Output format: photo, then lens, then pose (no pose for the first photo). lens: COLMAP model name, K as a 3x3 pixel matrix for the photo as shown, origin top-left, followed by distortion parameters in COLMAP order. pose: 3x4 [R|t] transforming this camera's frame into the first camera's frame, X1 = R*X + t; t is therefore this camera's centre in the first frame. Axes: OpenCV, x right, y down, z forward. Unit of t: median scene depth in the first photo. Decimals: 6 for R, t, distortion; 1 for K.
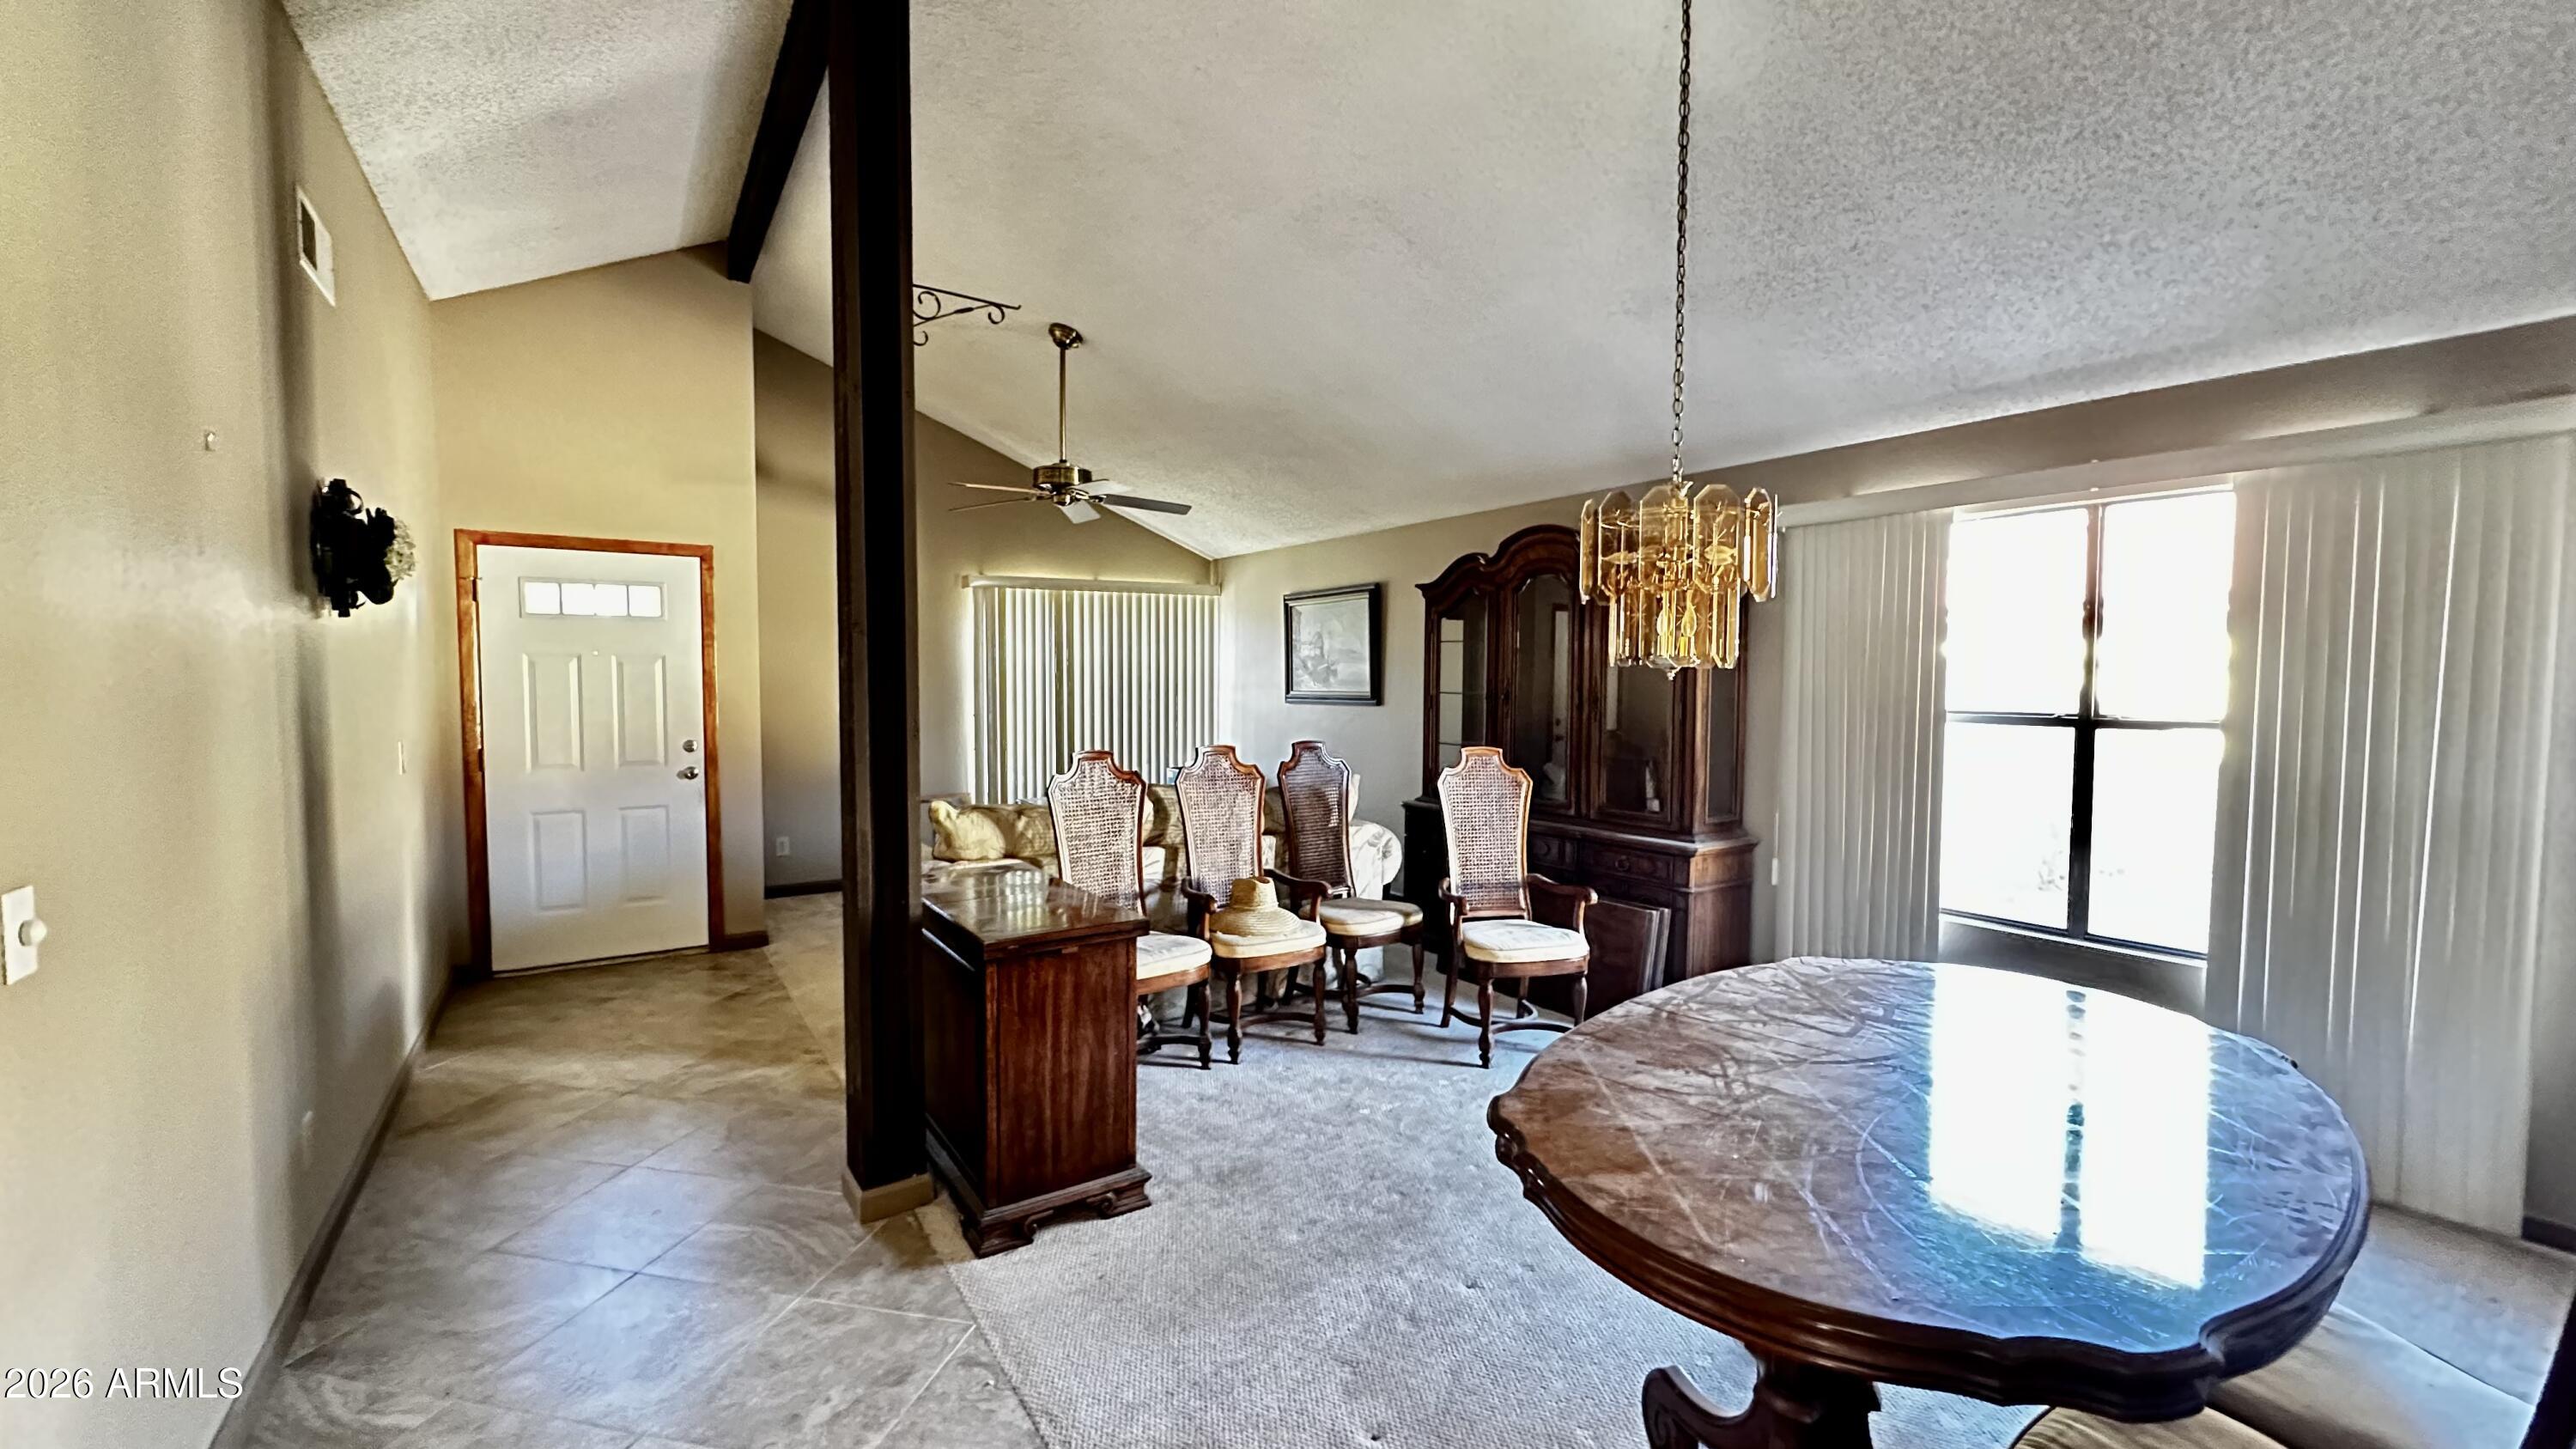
lens RADIAL K [[1034.5, 0, 1288.0], [0, 1034.5, 724.5], [0, 0, 1]] dist [-0.007709, -0.000290]
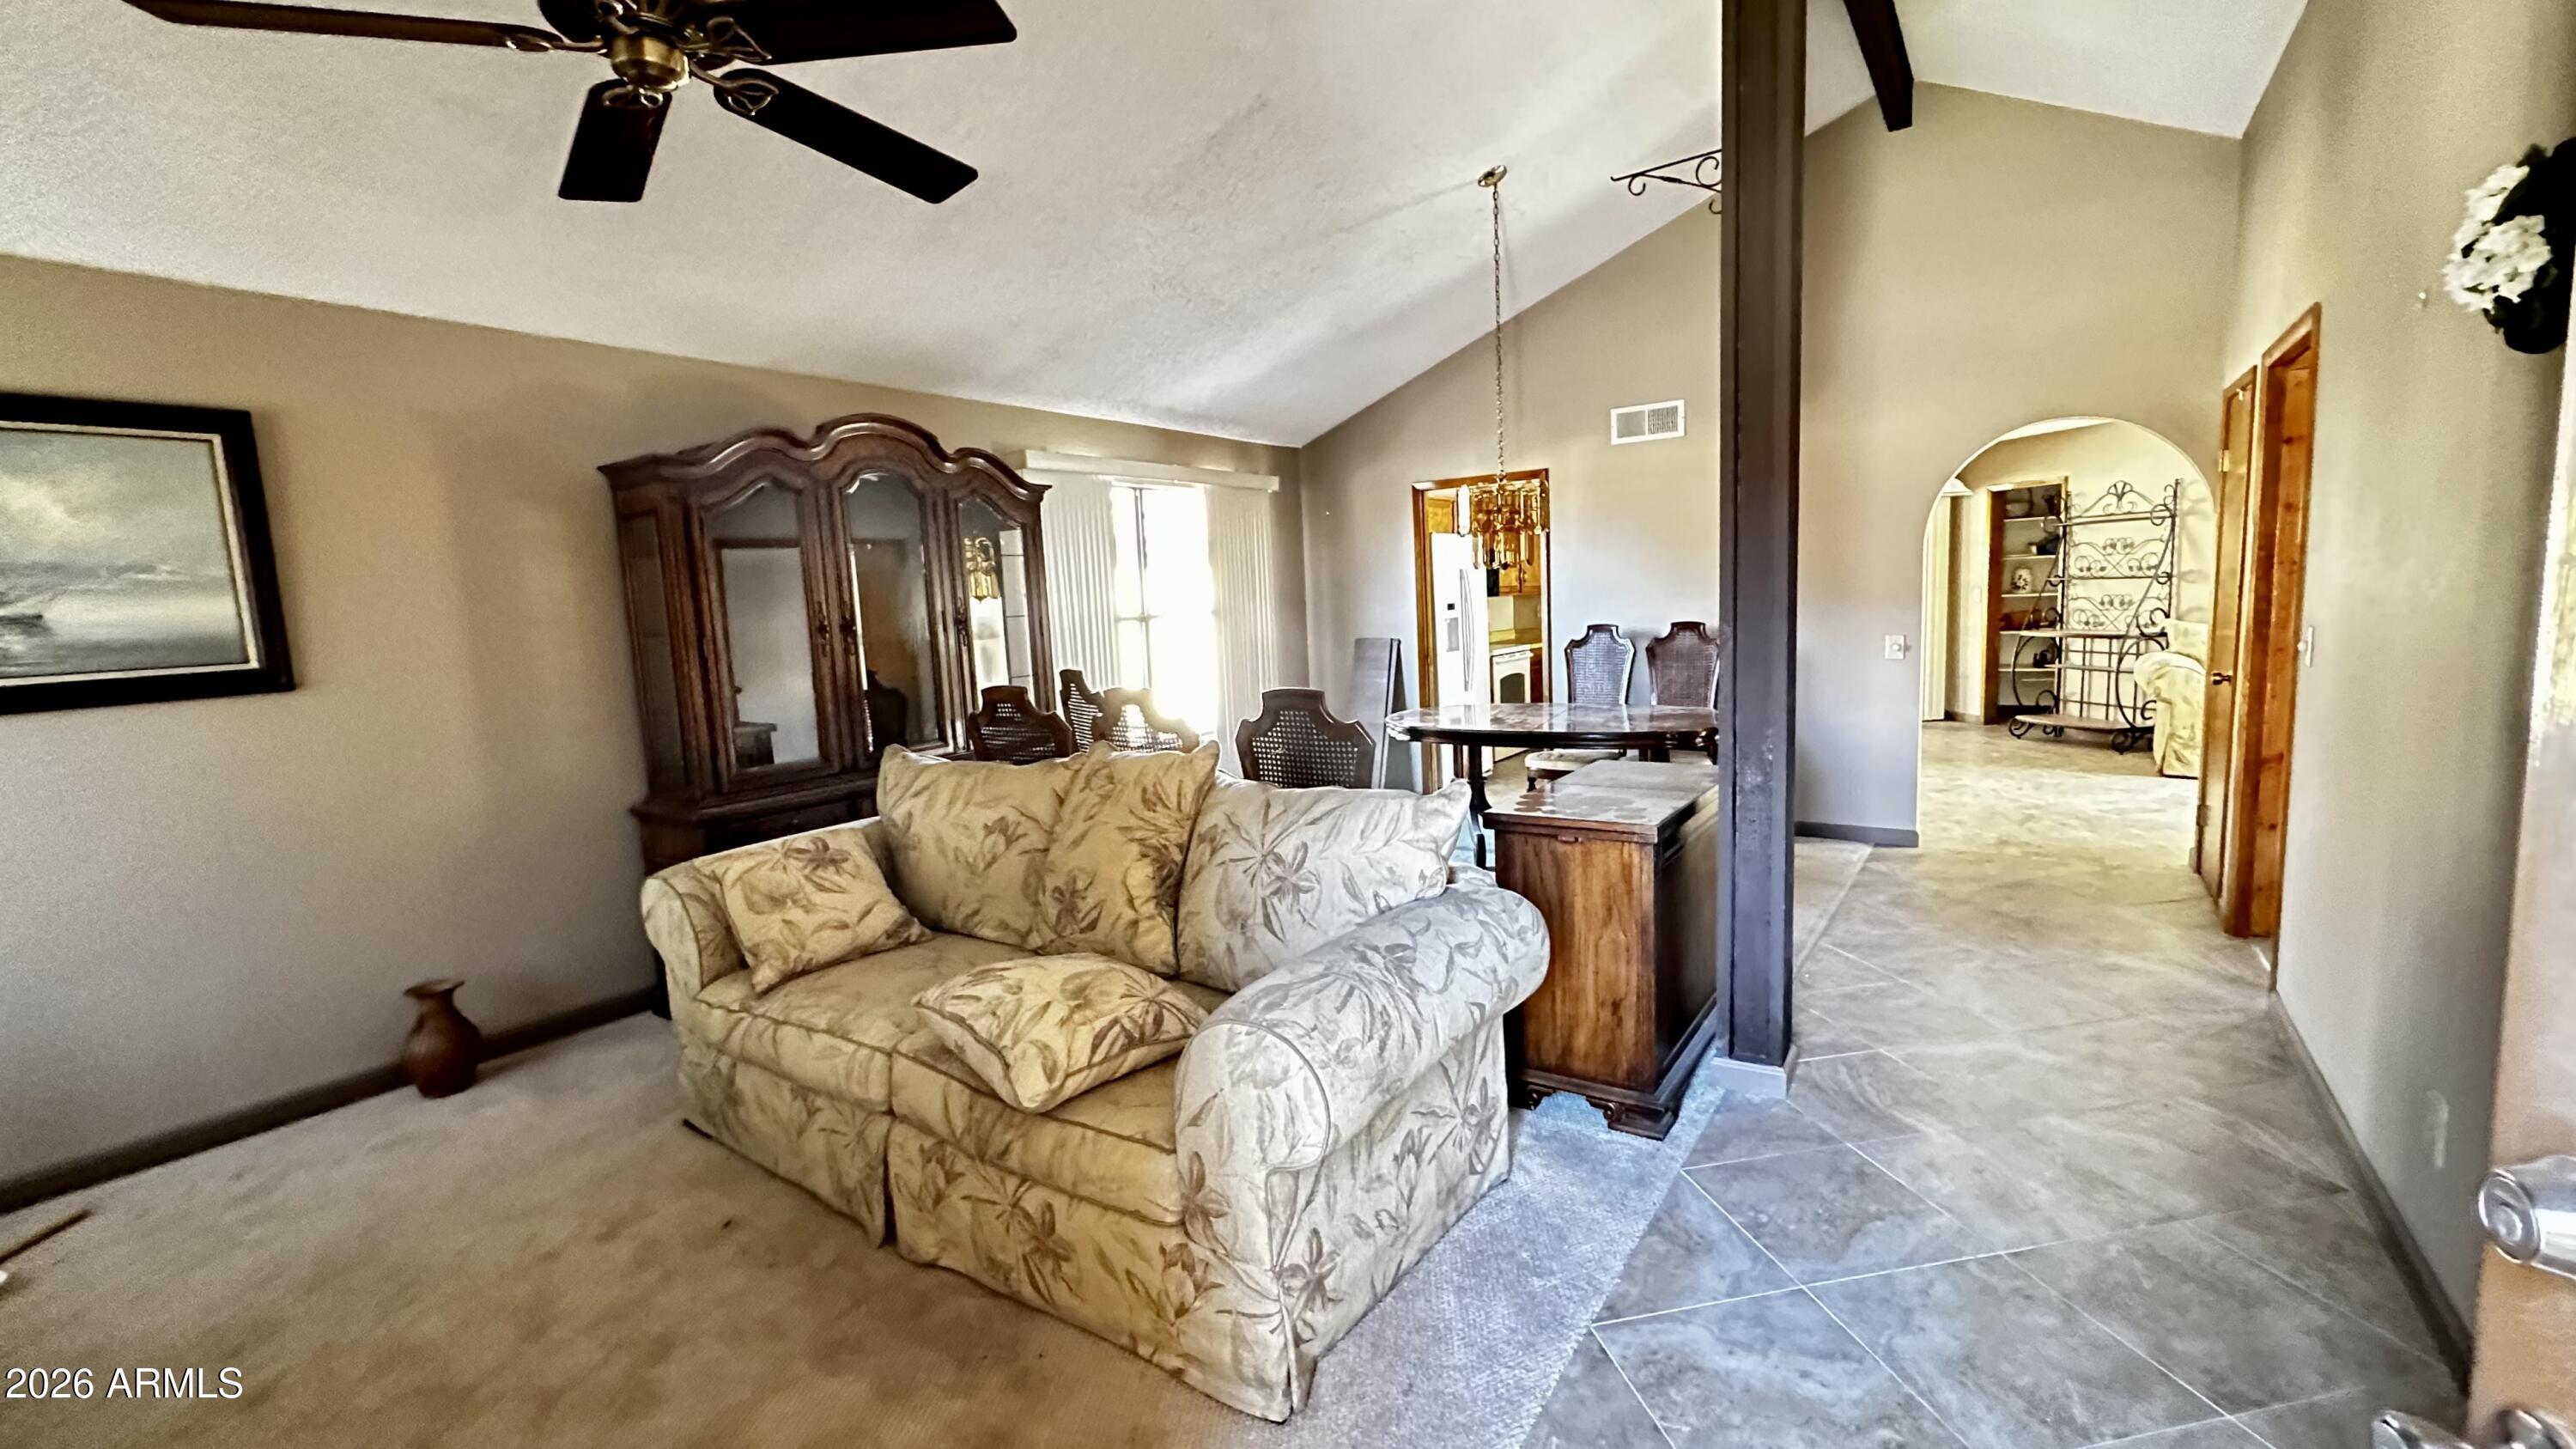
lens RADIAL K [[1034.5, 0, 1288.0], [0, 1034.5, 724.5], [0, 0, 1]] dist [-0.007709, -0.000290]
pose [[-0.351611, -0.103374, 0.930421, -1.236500], [0.093704, 0.985007, 0.144850, -0.076920], [-0.931445, 0.138115, -0.336652, 1.870043]]
